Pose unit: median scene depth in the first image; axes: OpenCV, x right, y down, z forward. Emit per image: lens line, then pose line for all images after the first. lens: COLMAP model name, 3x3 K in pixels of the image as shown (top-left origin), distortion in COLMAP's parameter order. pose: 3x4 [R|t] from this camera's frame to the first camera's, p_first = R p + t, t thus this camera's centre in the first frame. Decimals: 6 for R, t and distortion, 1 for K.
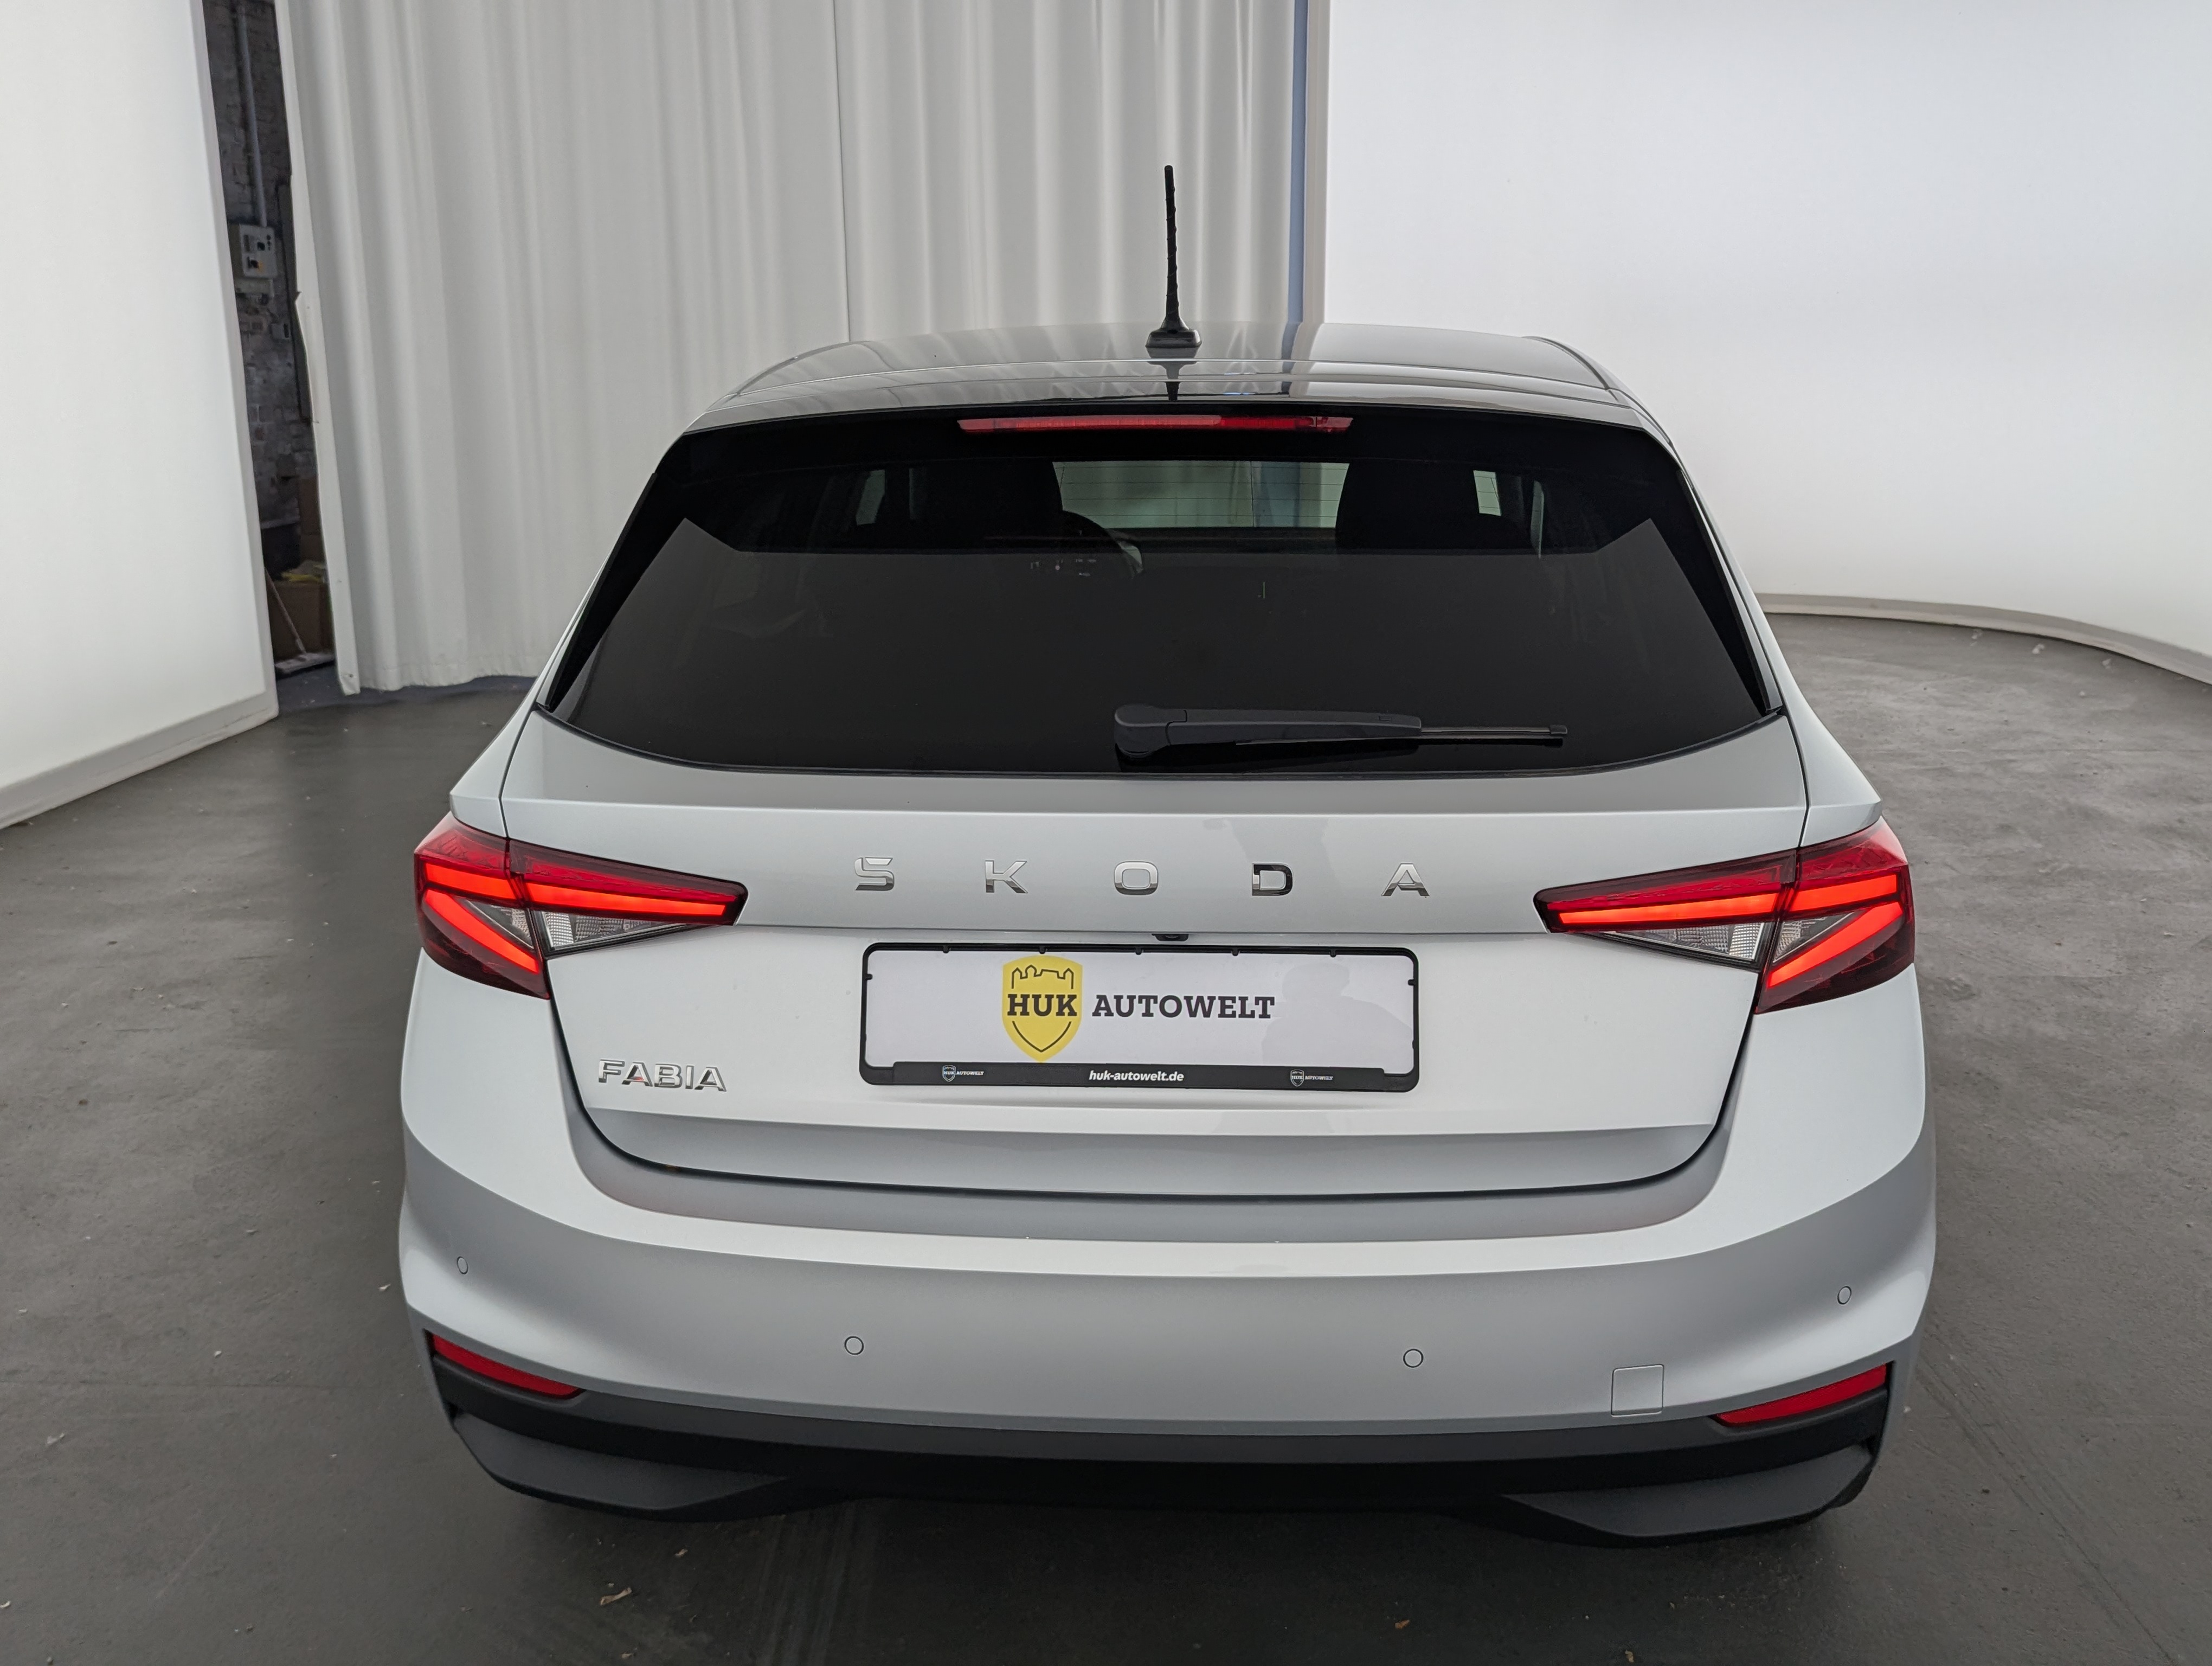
lens RADIAL K [[2012.2, 0, 1115.7], [0, 2012.2, 816.2], [0, 0, 1]] dist [0.032633, 0.000000]
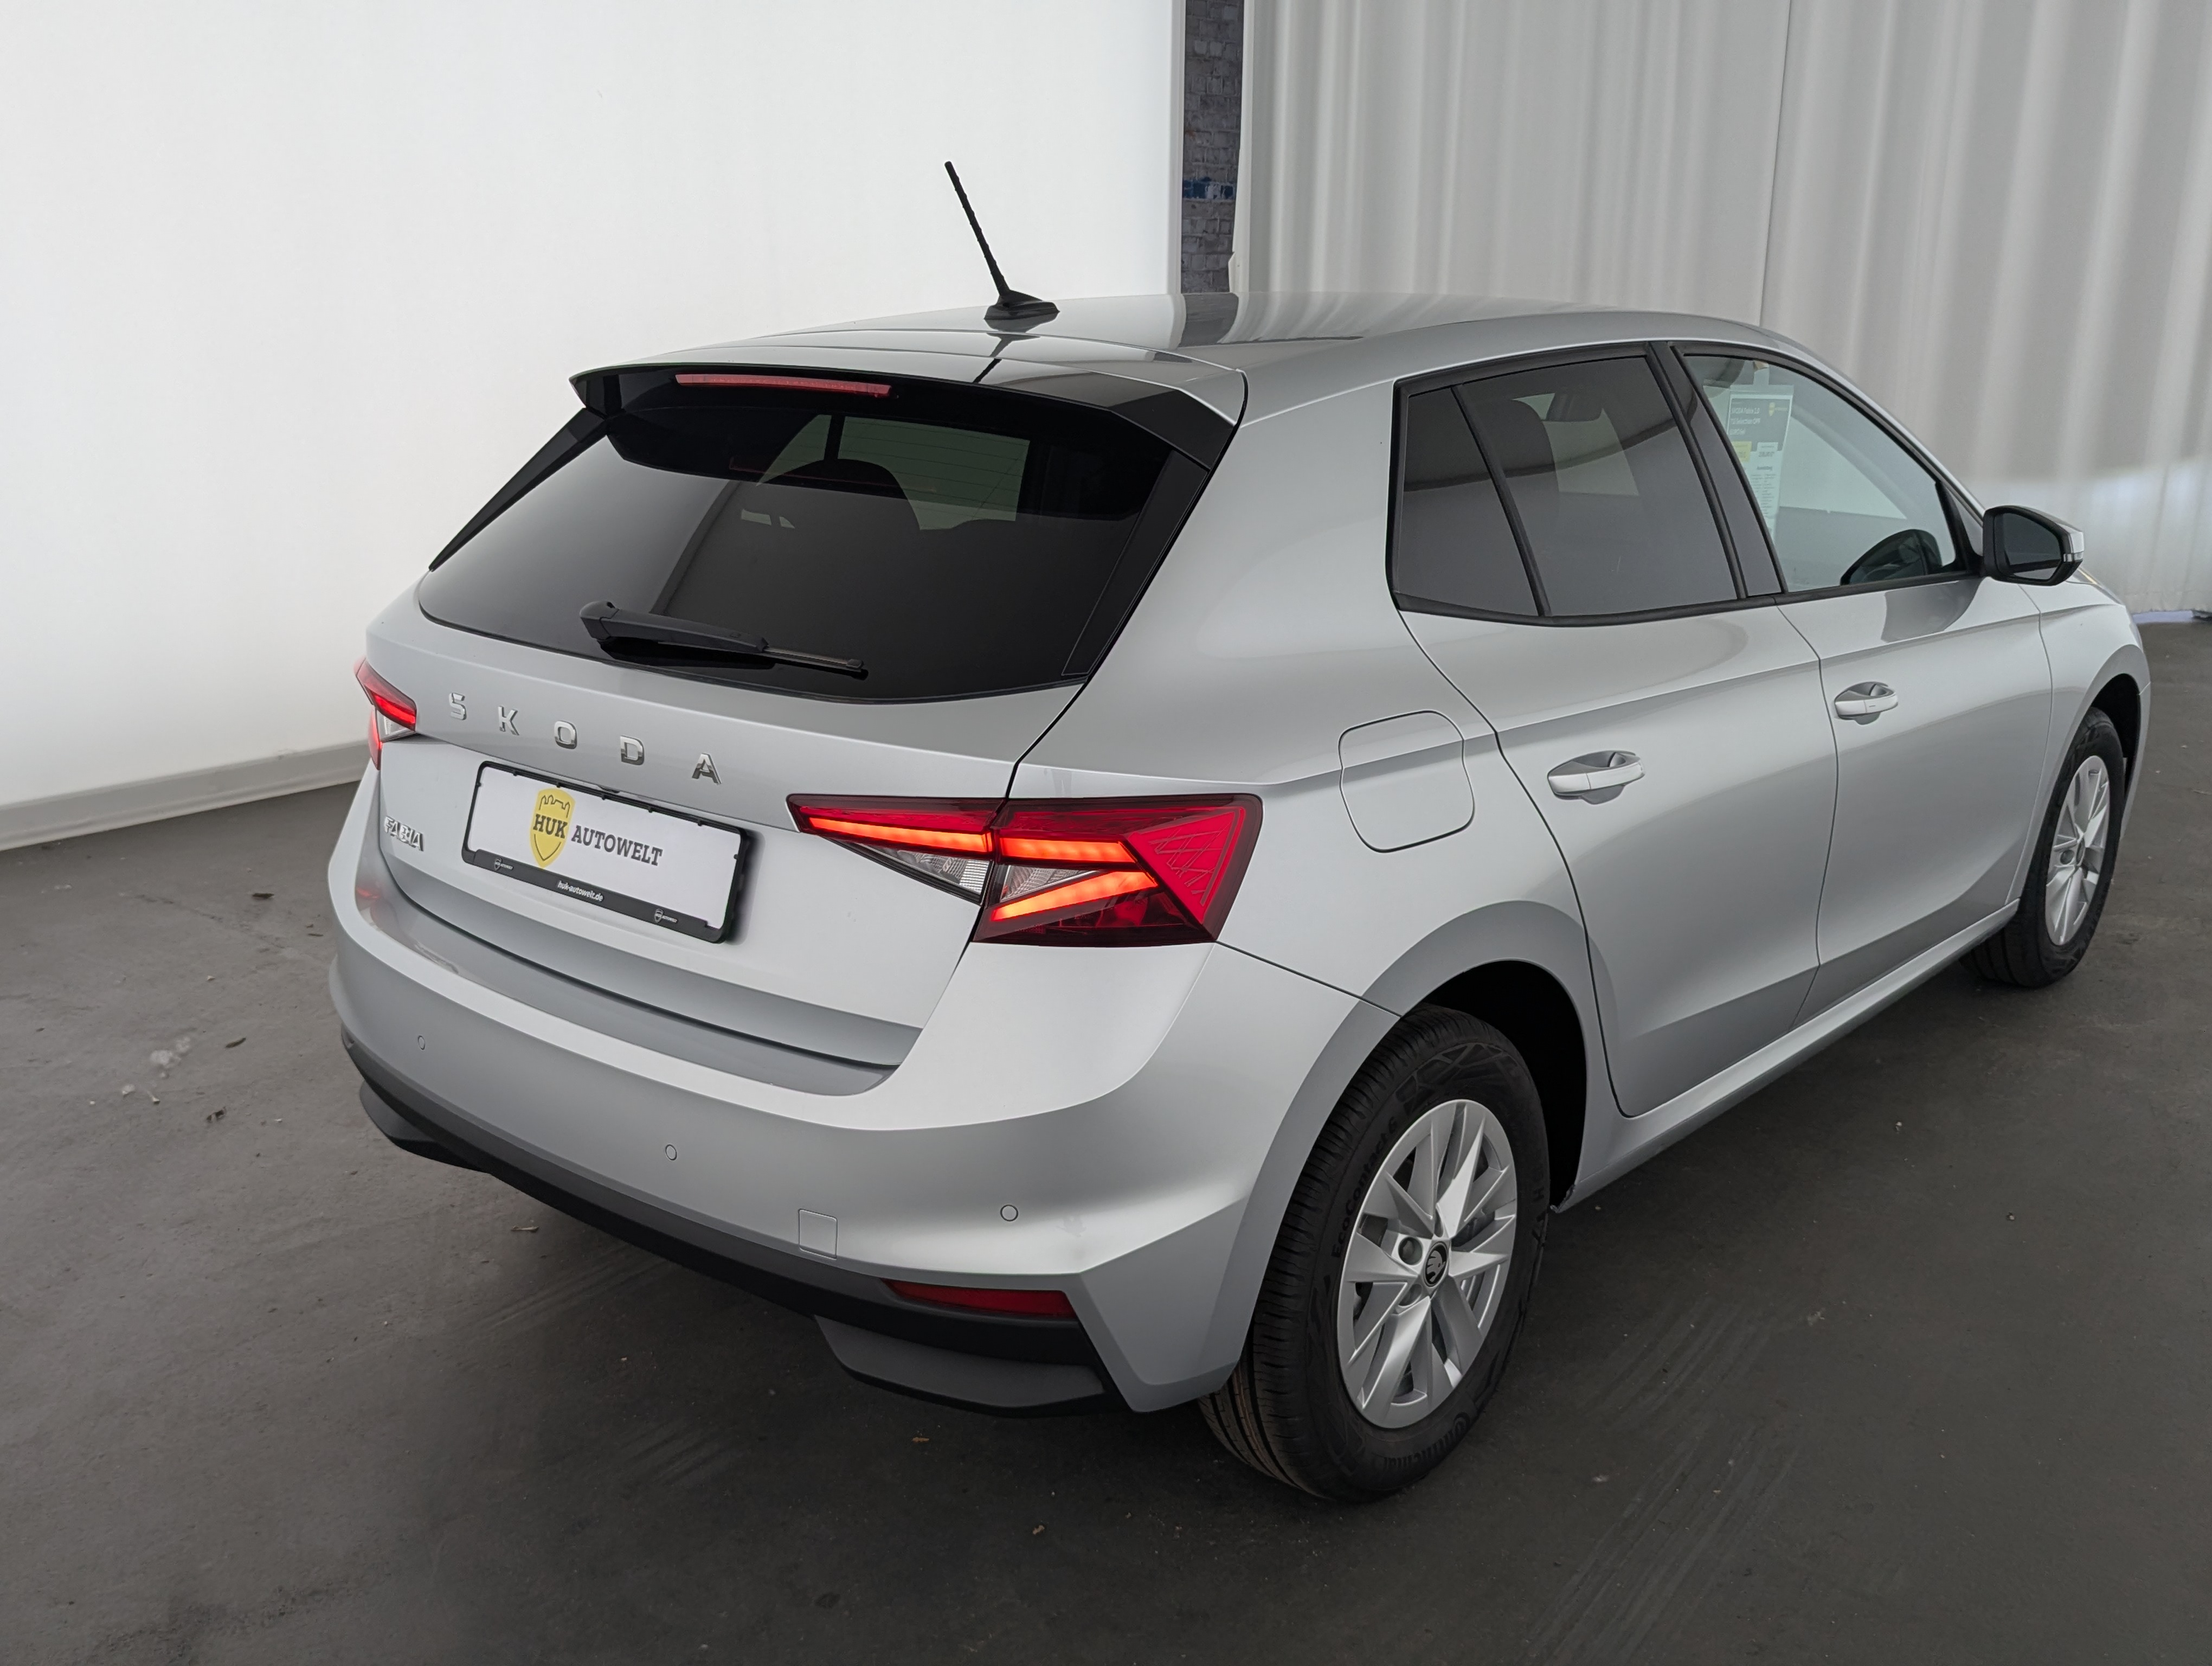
lens RADIAL K [[2012.2, 0, 1103.7], [0, 2012.2, 843.1], [0, 0, 1]] dist [0.032633, 0.000000]
pose [[0.798118, 0.171368, -0.577617, 0.409364], [-0.150508, 0.985011, 0.084271, -0.024157], [0.583400, 0.019678, 0.811946, 0.059995]]
